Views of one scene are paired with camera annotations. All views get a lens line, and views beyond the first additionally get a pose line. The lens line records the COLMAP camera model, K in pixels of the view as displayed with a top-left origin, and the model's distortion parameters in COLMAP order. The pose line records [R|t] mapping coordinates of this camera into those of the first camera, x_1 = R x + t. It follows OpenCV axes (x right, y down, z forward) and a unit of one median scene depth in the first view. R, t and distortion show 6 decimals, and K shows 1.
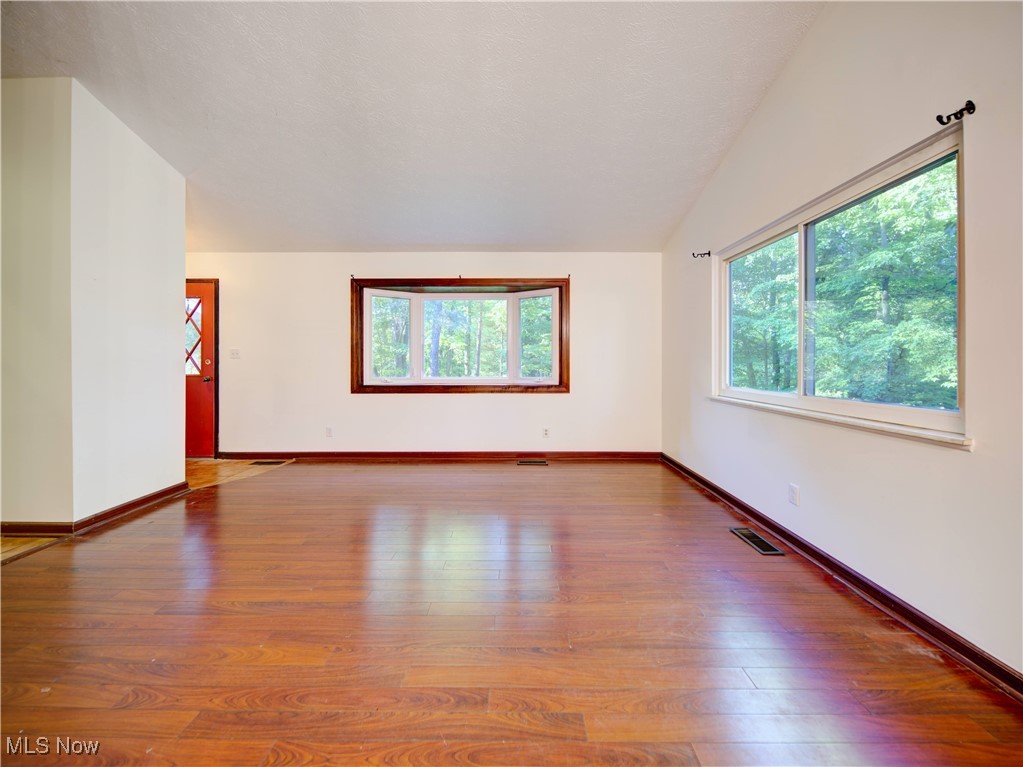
lens RADIAL K [[371.9, 0, 510.9], [0, 371.9, 367.5], [0, 0, 1]] dist [0.001942, -0.002710]
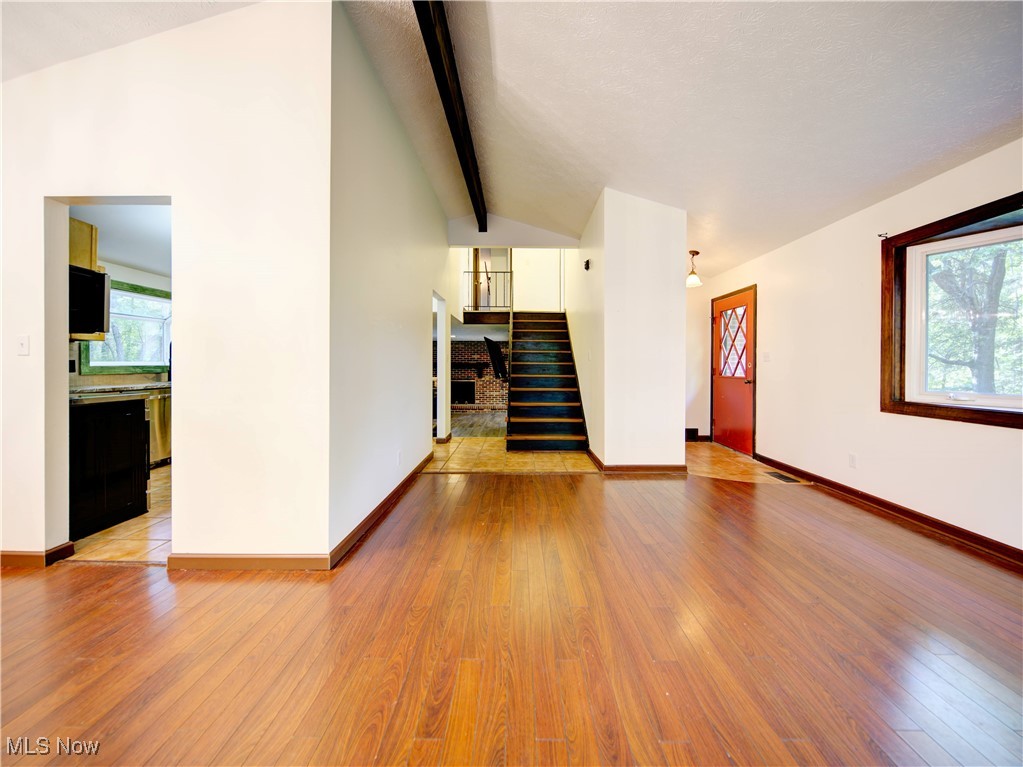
lens RADIAL K [[371.9, 0, 516.9], [0, 371.9, 367.3], [0, 0, 1]] dist [0.001942, -0.002710]
pose [[0.007805, 0.004638, -0.999959, 0.235008], [-0.013719, 0.999896, 0.004530, -0.004147], [0.999875, 0.013684, 0.007868, 0.334777]]
